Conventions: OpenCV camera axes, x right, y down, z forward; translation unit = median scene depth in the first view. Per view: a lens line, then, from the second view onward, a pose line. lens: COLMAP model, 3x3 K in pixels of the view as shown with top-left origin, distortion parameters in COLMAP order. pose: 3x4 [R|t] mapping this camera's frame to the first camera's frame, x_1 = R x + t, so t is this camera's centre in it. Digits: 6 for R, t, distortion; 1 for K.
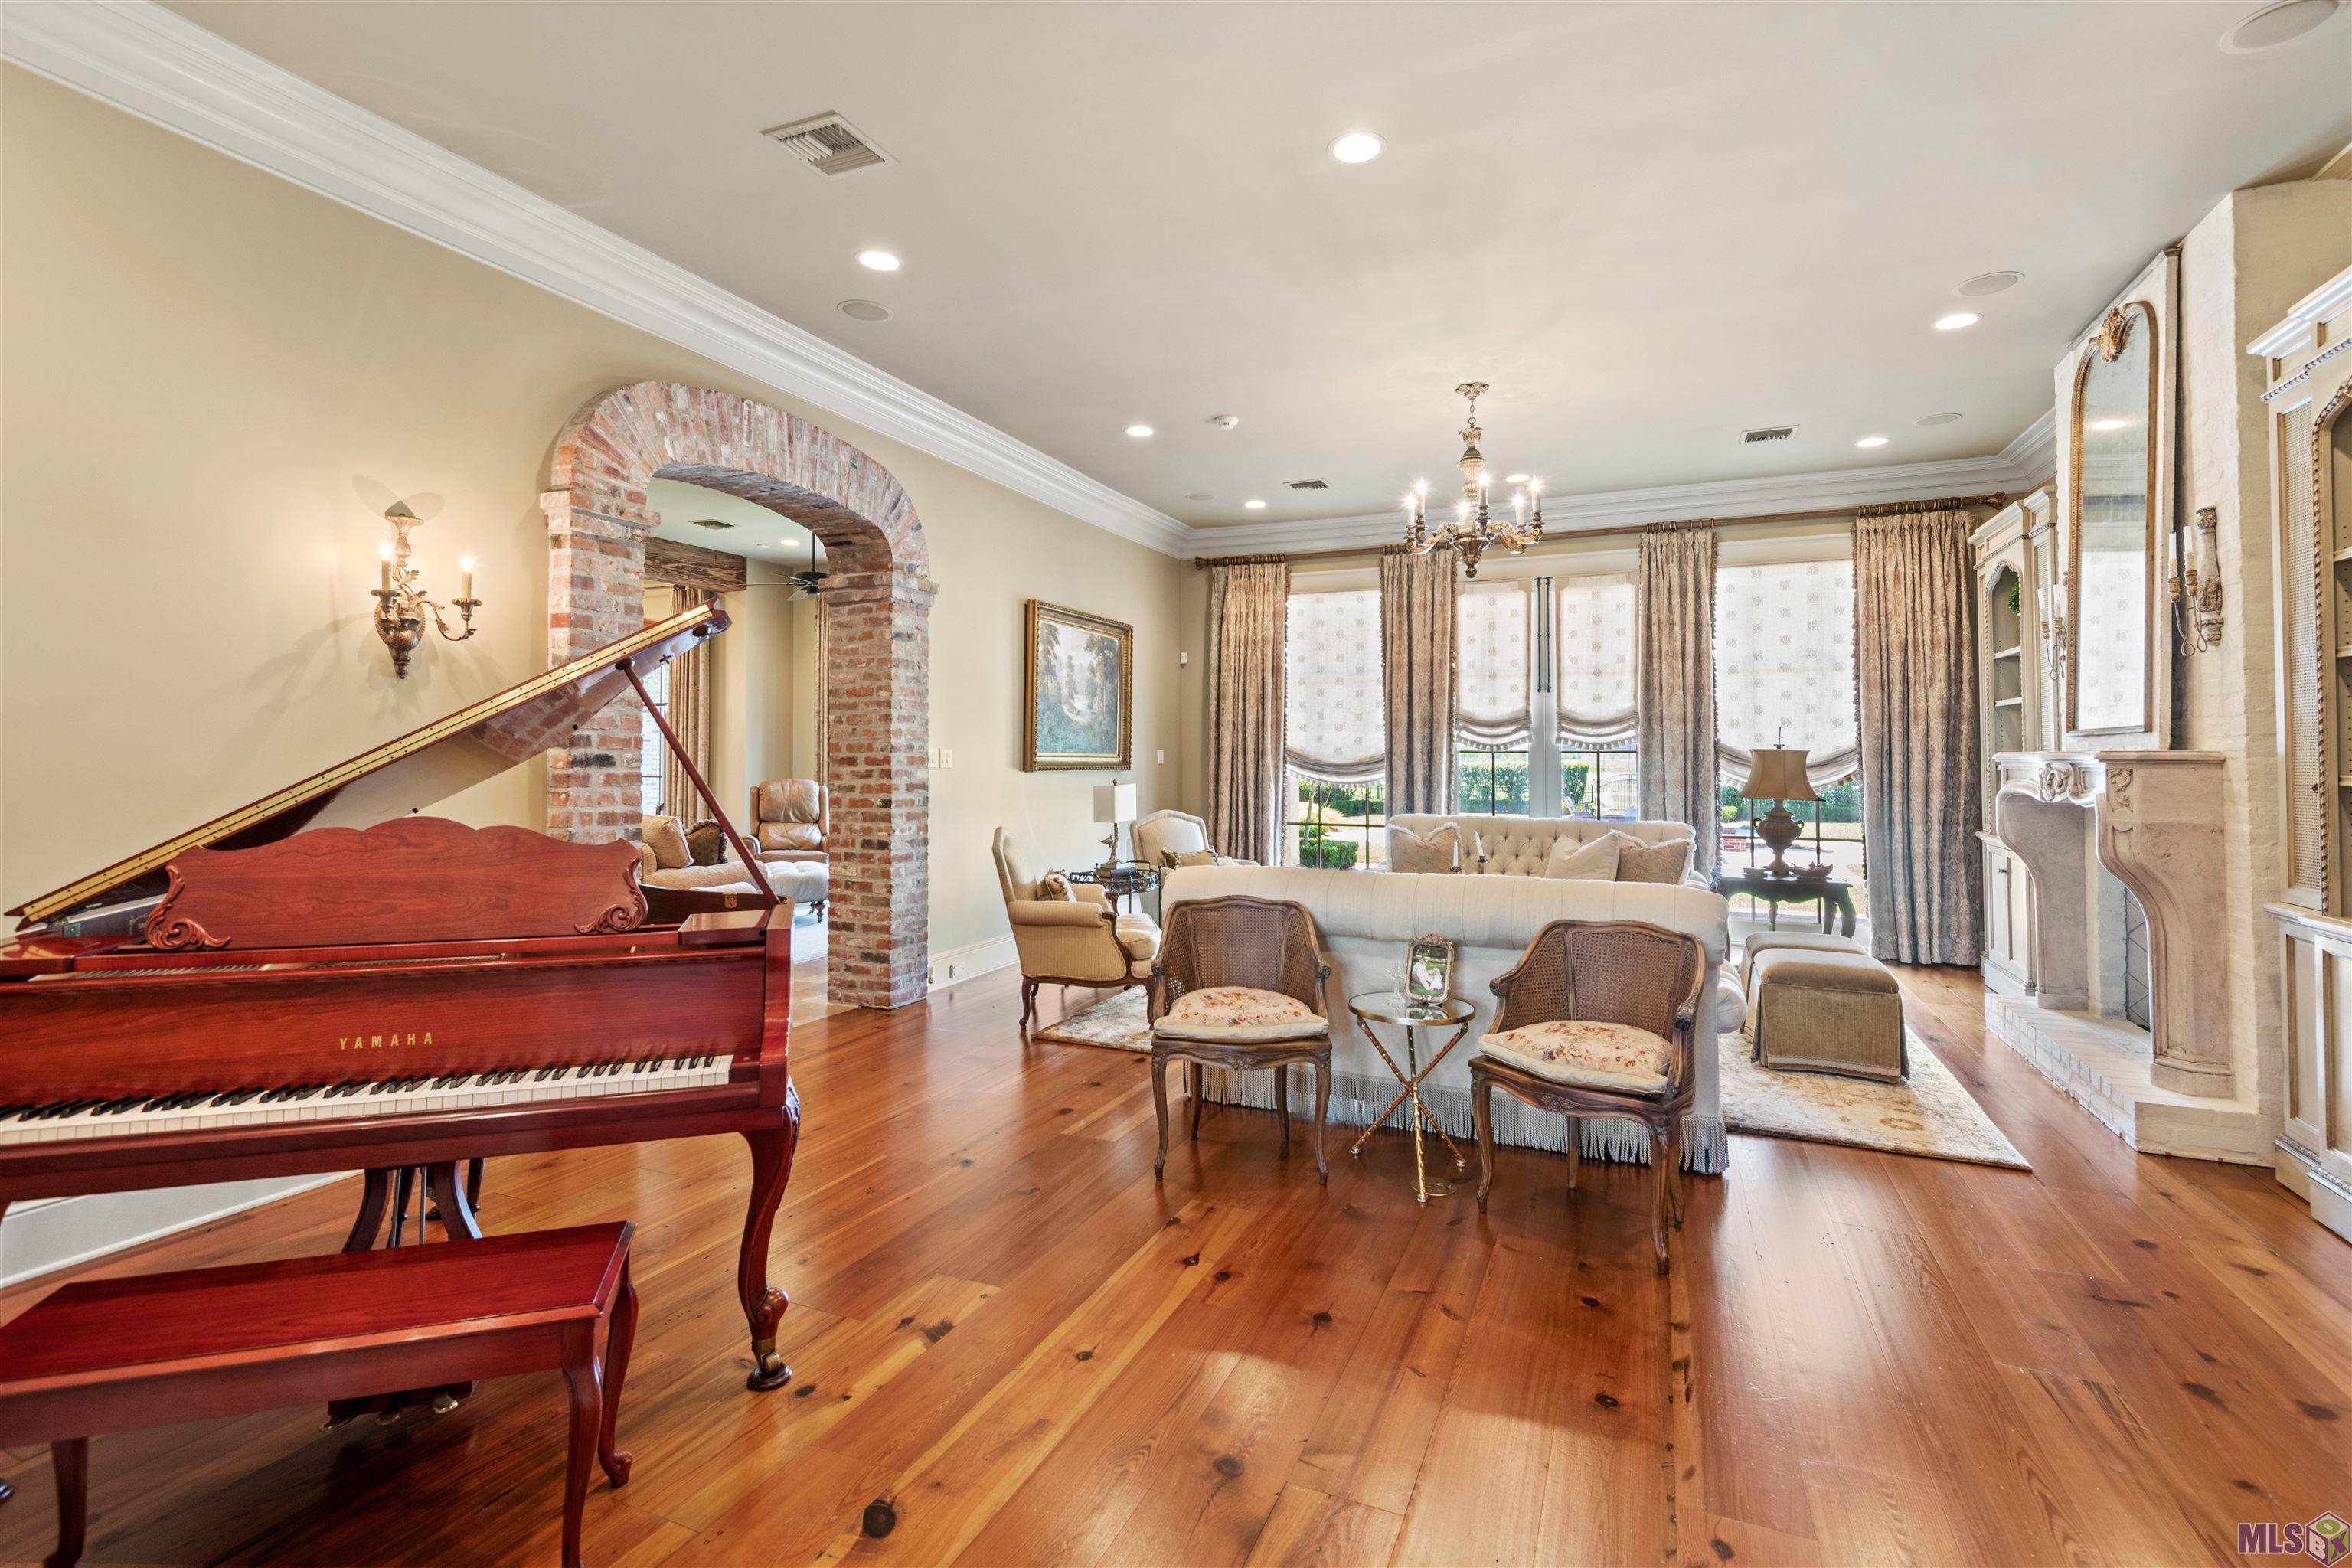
lens RADIAL K [[1078.3, 0, 1166.0], [0, 1078.3, 722.9], [0, 0, 1]] dist [0.001228, 0.000058]
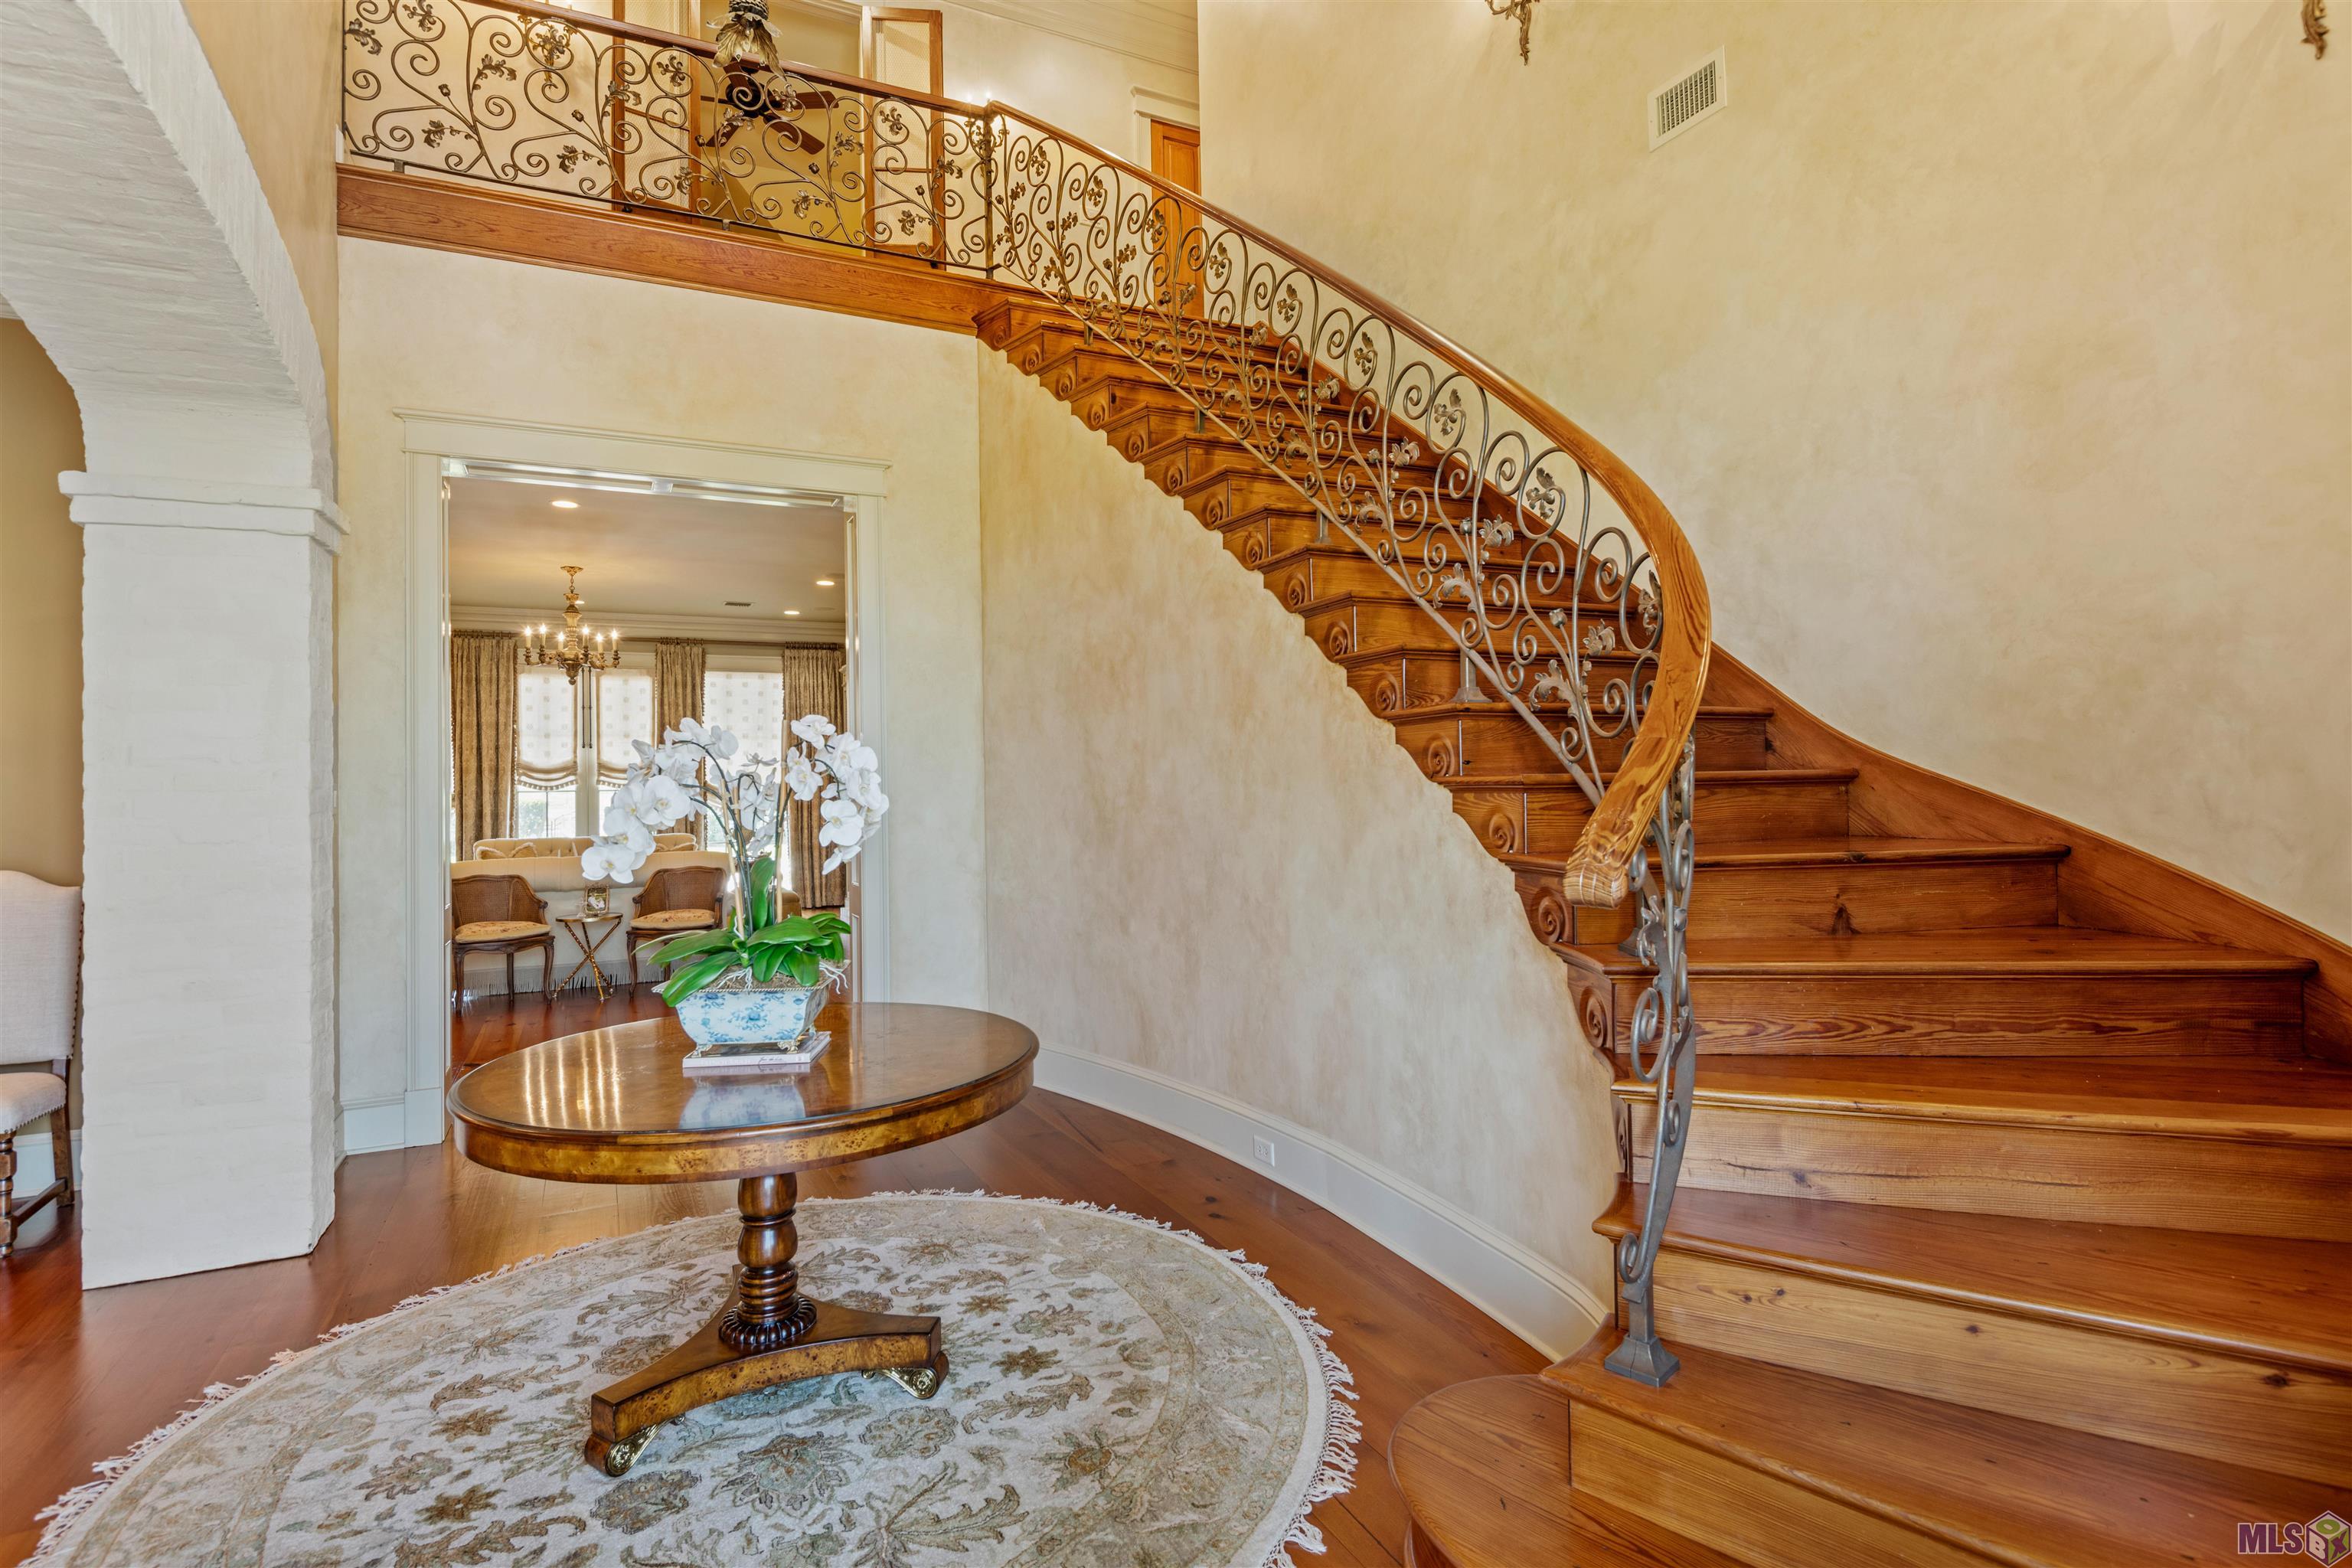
lens RADIAL K [[1219.1, 0, 1176.0], [0, 1219.1, 780.7], [0, 0, 1]] dist [0.000680, 0.000035]
pose [[0.642995, -0.012238, 0.765772, -0.383769], [-0.006572, 0.999747, 0.021495, -0.026289], [-0.765842, -0.018854, 0.642752, -0.624934]]
